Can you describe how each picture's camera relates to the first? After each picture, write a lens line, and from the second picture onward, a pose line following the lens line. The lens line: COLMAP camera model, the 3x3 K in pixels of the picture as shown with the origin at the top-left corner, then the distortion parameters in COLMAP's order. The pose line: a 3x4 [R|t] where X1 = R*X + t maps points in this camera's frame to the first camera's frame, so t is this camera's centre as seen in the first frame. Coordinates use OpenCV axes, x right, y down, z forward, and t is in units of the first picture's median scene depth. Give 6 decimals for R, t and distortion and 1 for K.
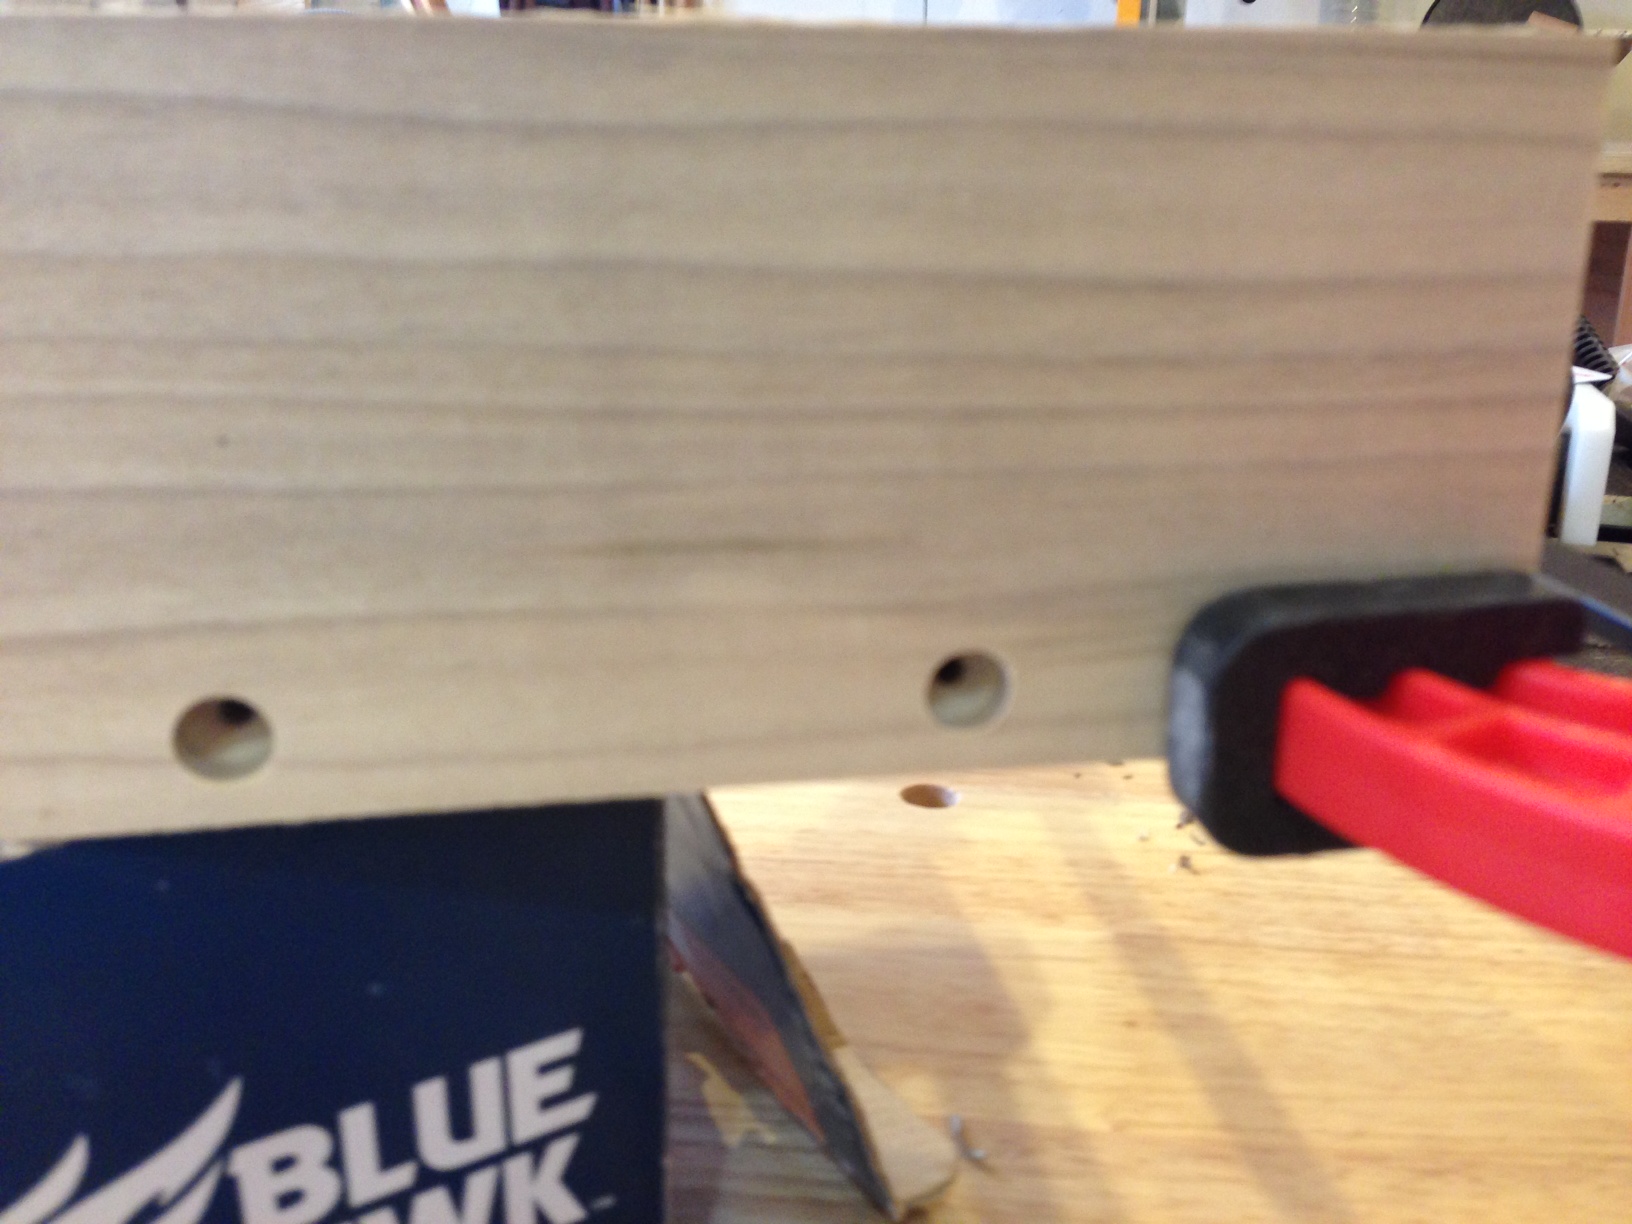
lens RADIAL K [[1559.3, 0, 821.7], [0, 1559.3, 635.4], [0, 0, 1]] dist [0.189260, -0.386255]
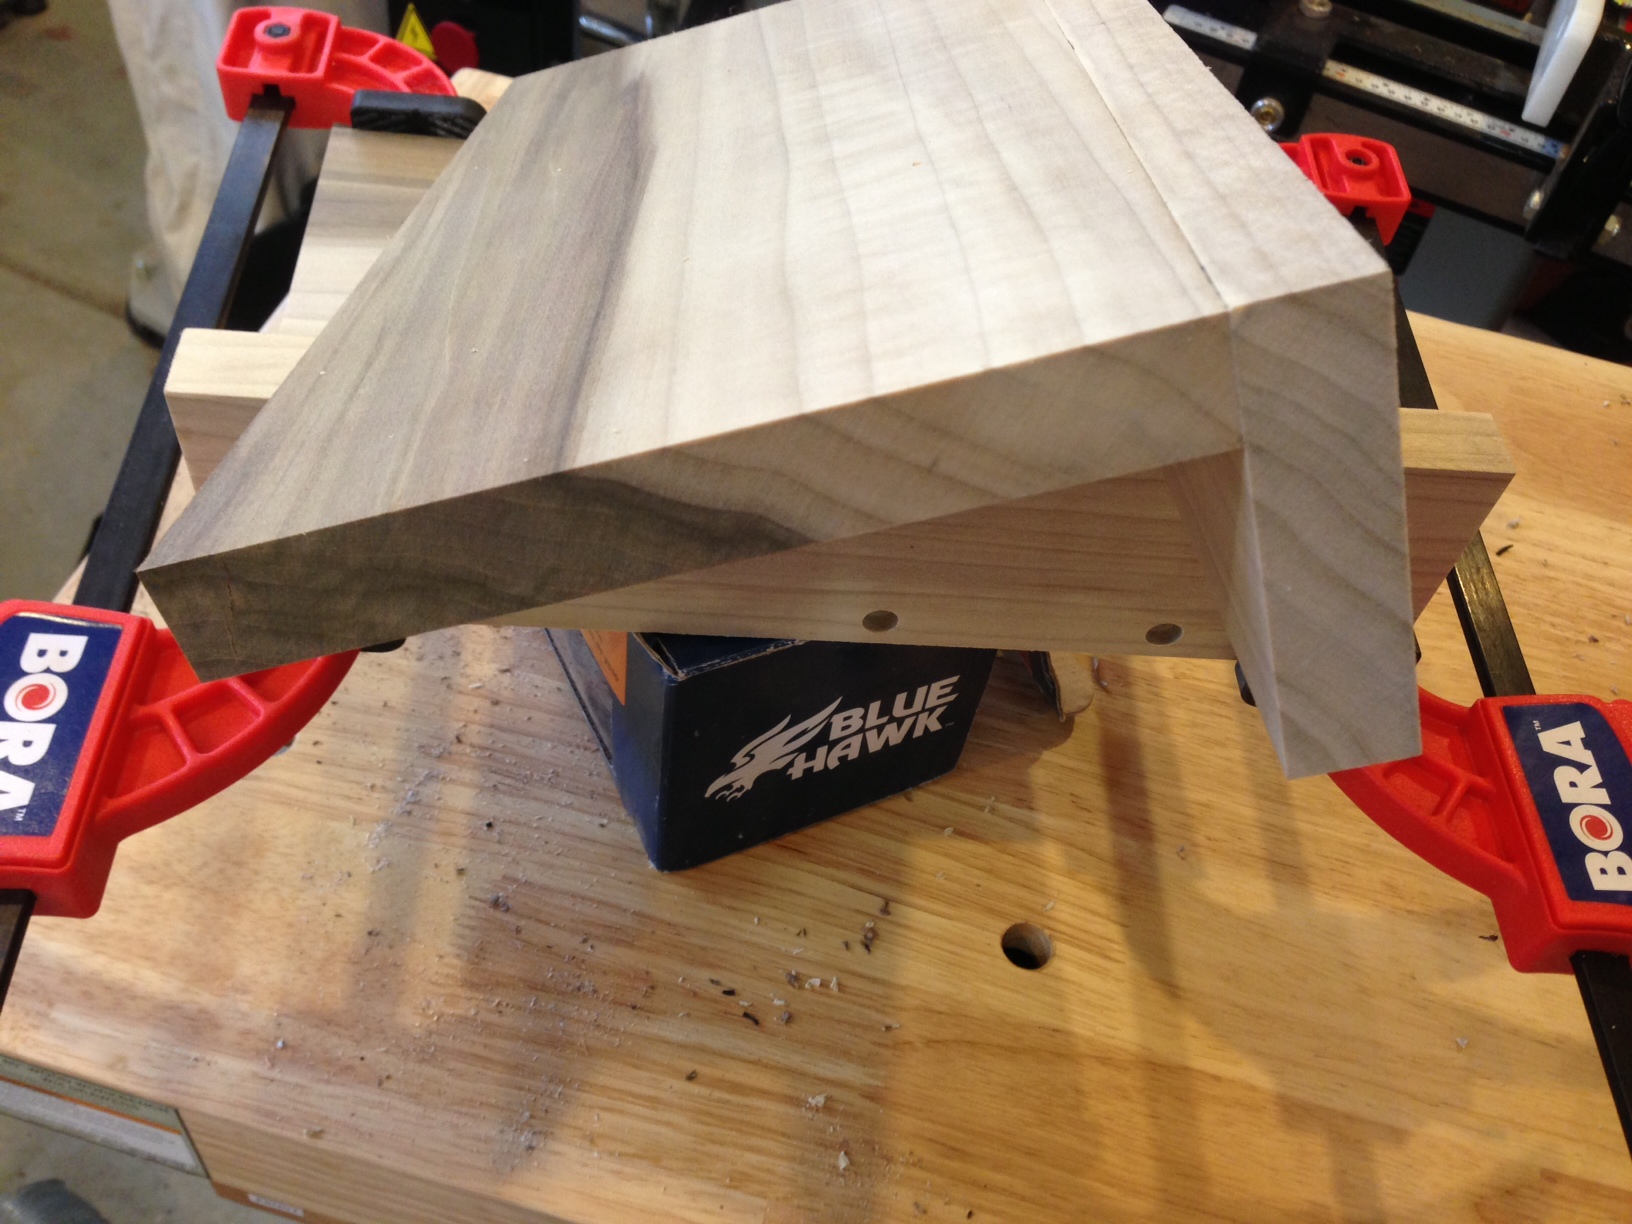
lens RADIAL K [[1559.3, 0, 821.7], [0, 1559.3, 635.4], [0, 0, 1]] dist [0.189260, -0.386255]
pose [[0.983177, 0.182655, -0.000538, -0.377140], [-0.154706, 0.834295, 0.529167, -1.032961], [0.097104, -0.520182, 0.848517, -0.996359]]
